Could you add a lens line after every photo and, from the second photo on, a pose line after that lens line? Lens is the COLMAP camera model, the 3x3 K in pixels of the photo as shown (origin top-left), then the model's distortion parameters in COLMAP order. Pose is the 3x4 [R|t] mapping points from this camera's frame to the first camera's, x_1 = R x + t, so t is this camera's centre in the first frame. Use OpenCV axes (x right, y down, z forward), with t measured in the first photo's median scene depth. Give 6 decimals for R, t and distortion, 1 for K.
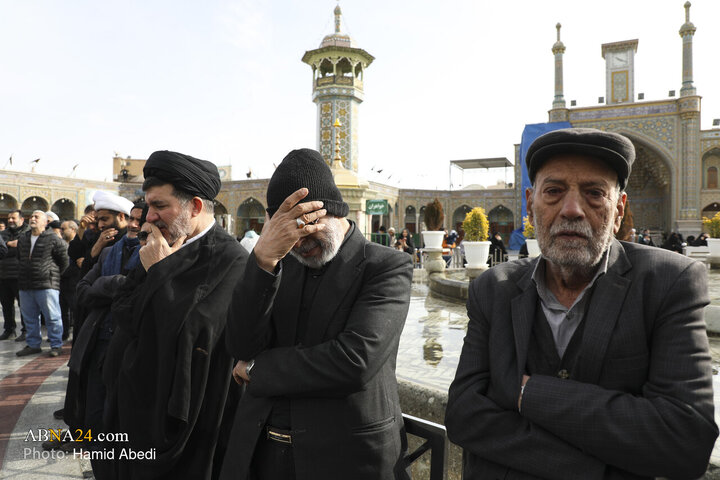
lens RADIAL K [[513.8, 0, 353.3], [0, 513.8, 236.1], [0, 0, 1]] dist [-0.048419, 0.016447]
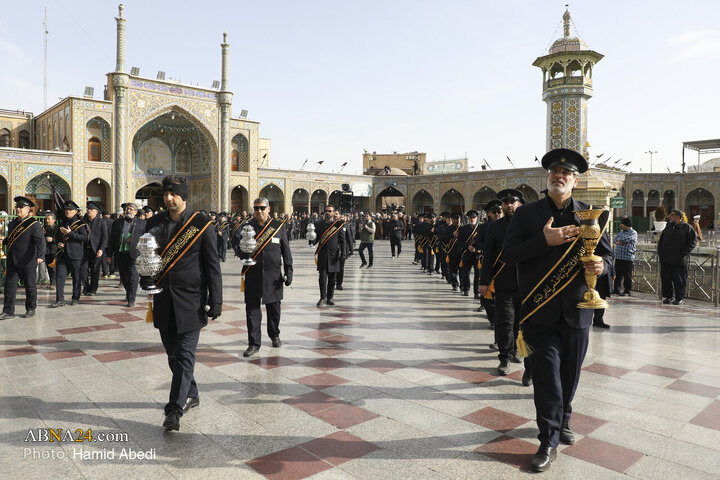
lens RADIAL K [[513.8, 0, 353.8], [0, 513.8, 233.2], [0, 0, 1]] dist [-0.048419, 0.016447]
pose [[0.922804, 0.011358, -0.385103, -0.029602], [-0.000002, 0.999566, 0.029475, -0.003796], [0.385270, -0.027199, 0.922403, -0.204256]]
